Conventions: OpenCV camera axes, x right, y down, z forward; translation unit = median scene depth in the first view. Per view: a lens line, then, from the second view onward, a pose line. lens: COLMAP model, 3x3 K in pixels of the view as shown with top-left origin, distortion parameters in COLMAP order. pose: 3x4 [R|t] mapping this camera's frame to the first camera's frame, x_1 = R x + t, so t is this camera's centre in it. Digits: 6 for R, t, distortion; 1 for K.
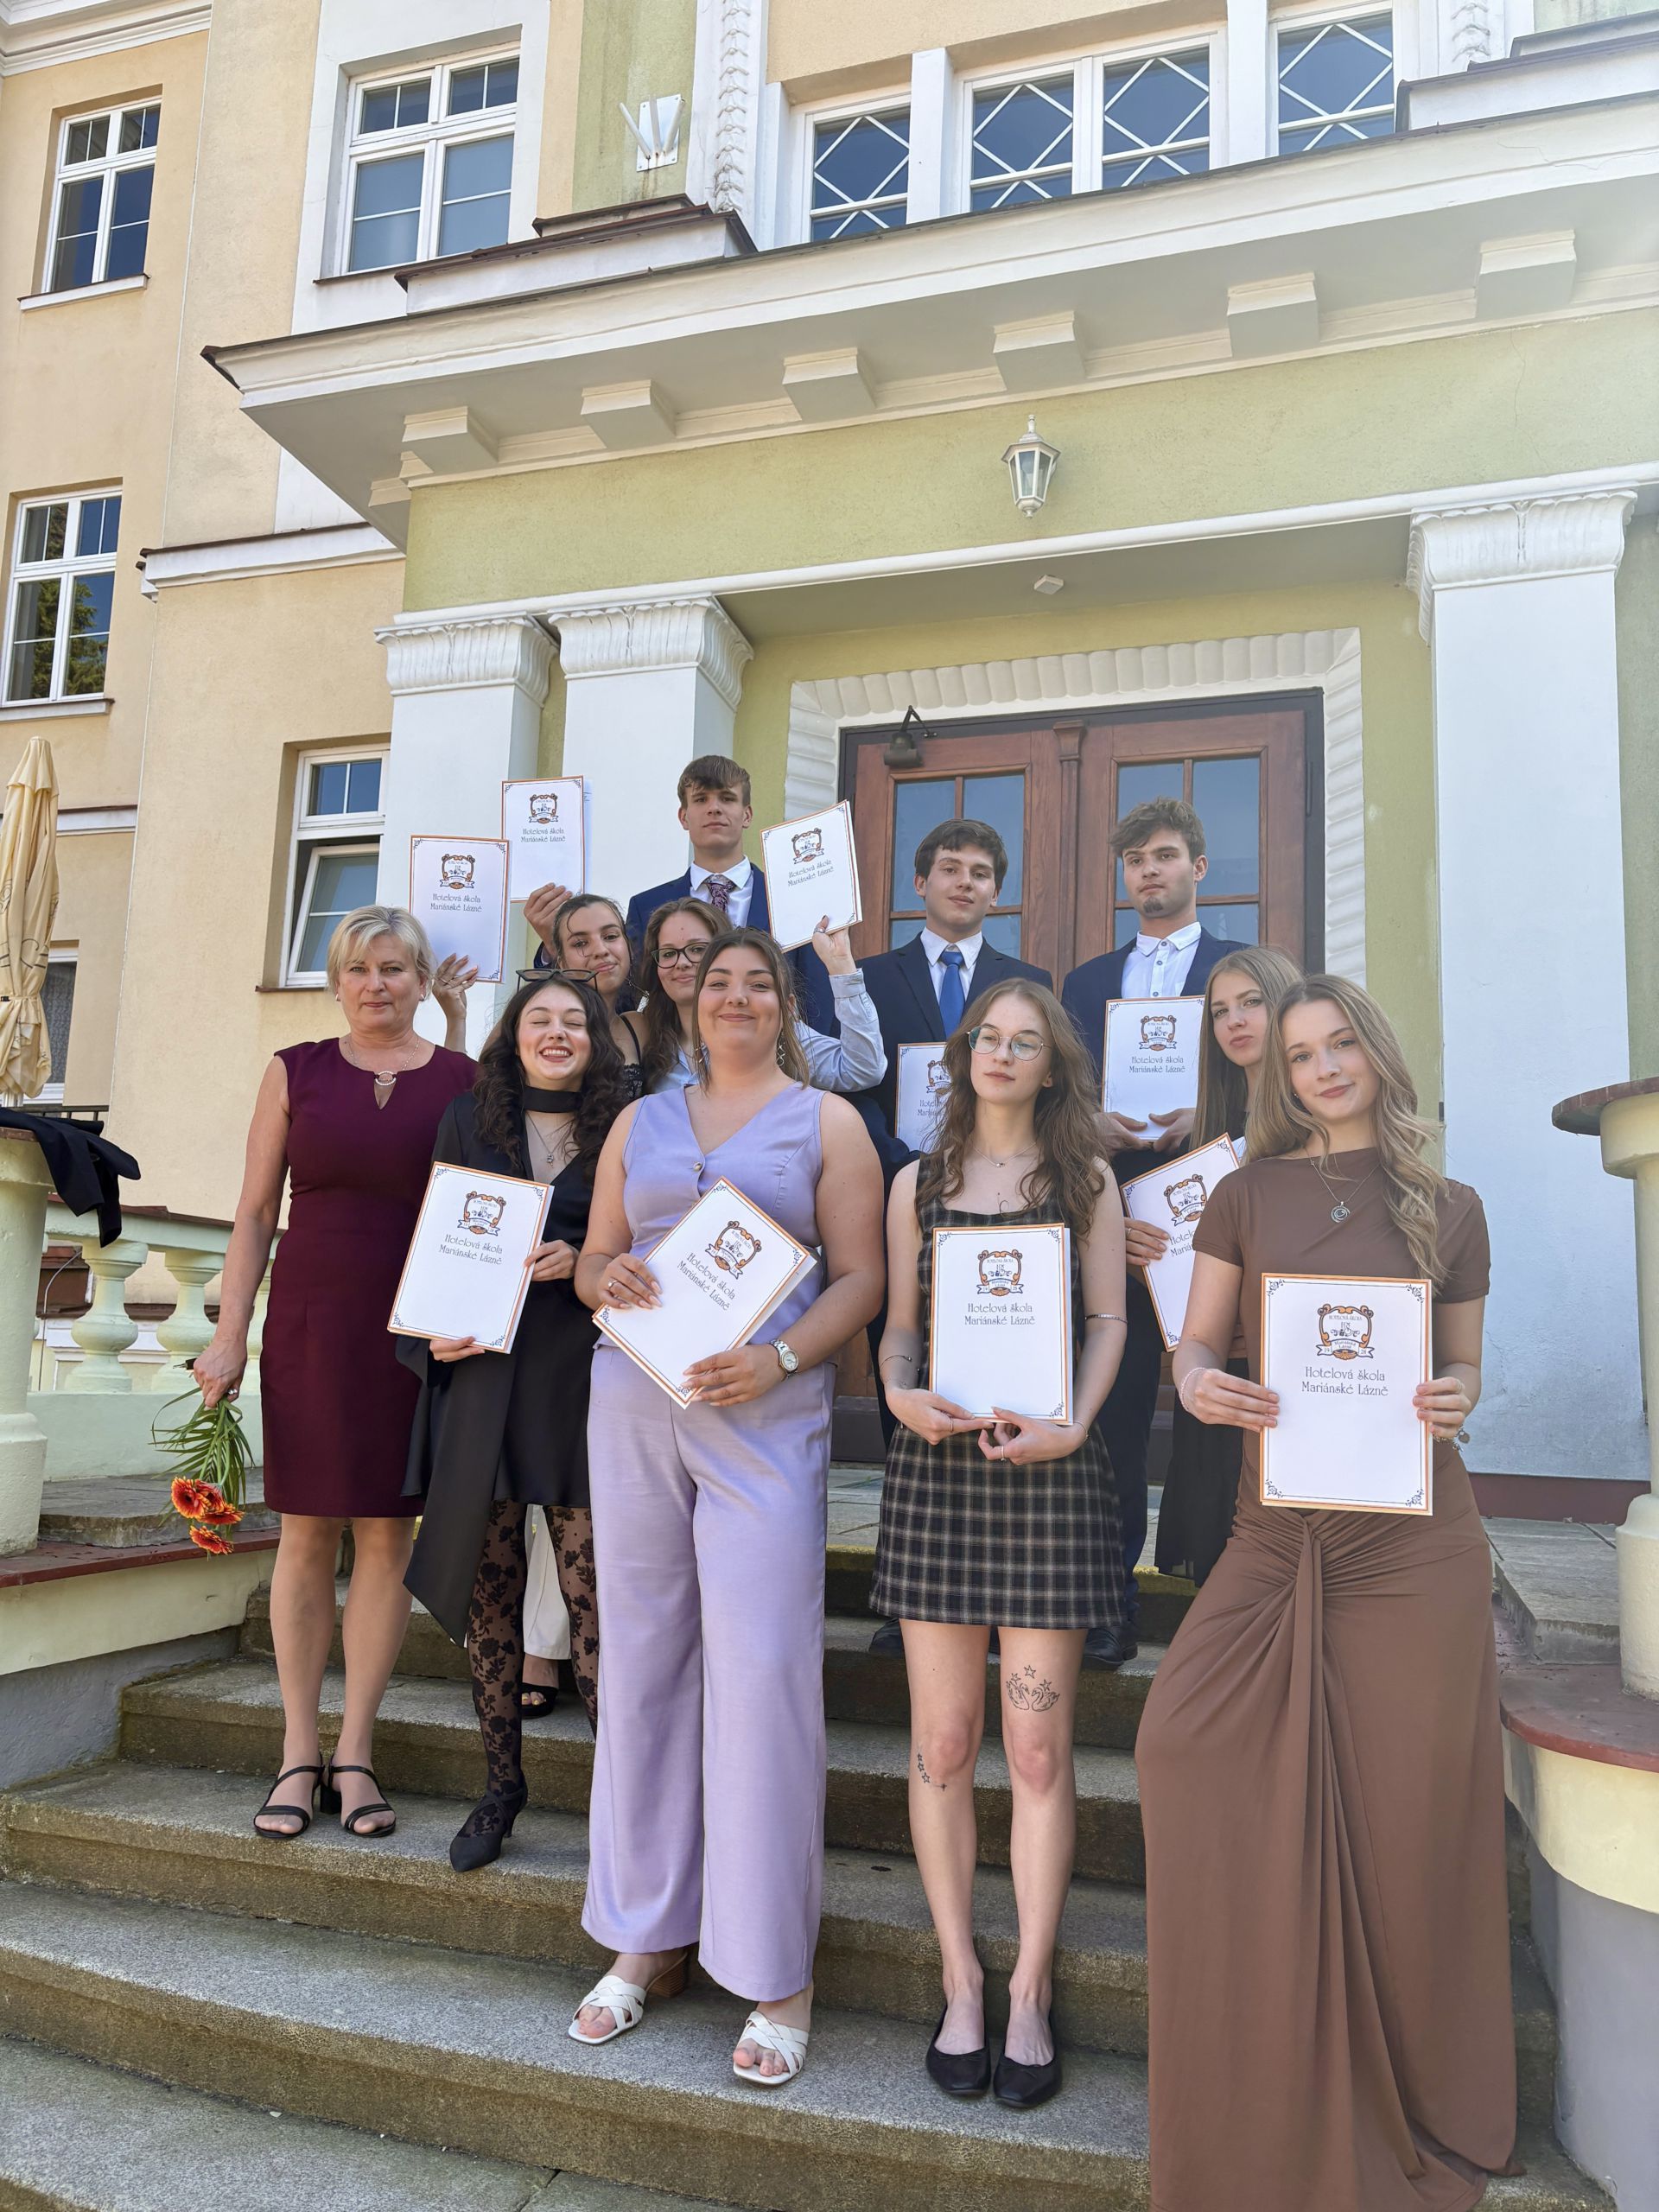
lens RADIAL K [[1660.9, 0, 840.4], [0, 1660.9, 1116.0], [0, 0, 1]] dist [0.047421, -0.053474]
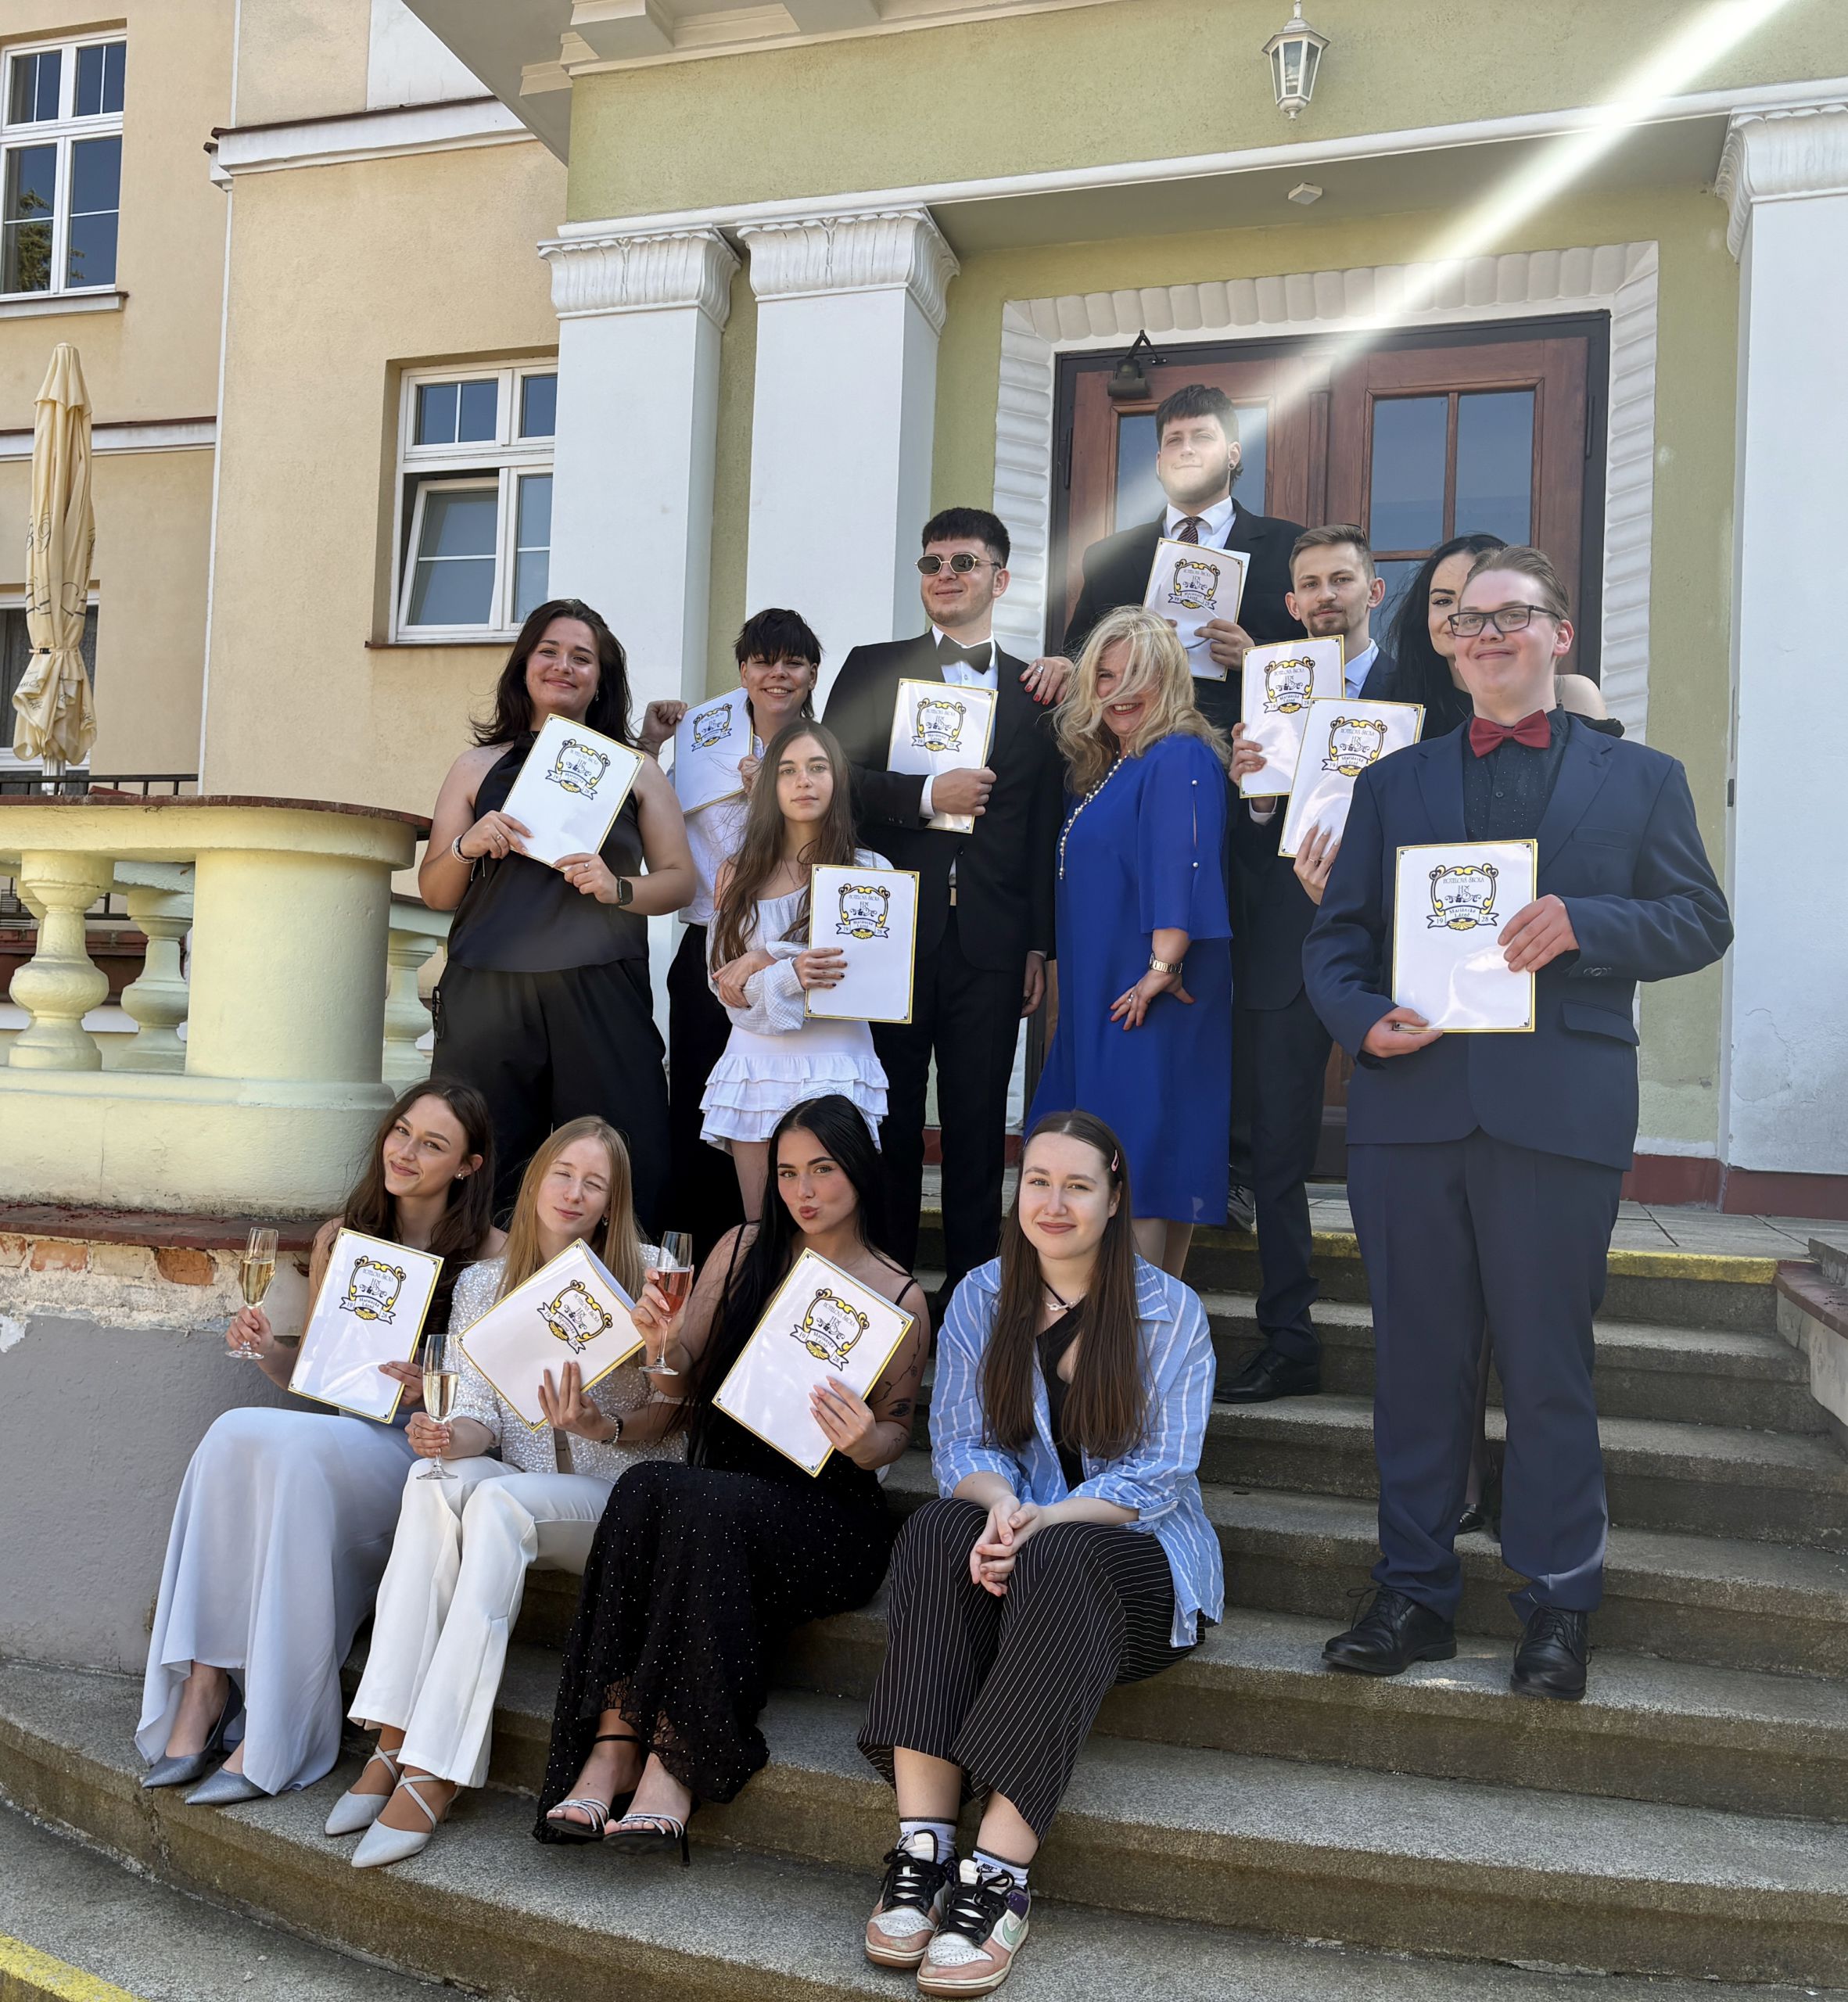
lens RADIAL K [[1996.7, 0, 864.1], [0, 1996.7, 991.4], [0, 0, 1]] dist [0.021728, 0.021668]
pose [[0.999738, 0.005482, -0.022243, -0.079379], [-0.003157, 0.994650, 0.103257, -0.003967], [0.022690, -0.103159, 0.994406, -0.108029]]
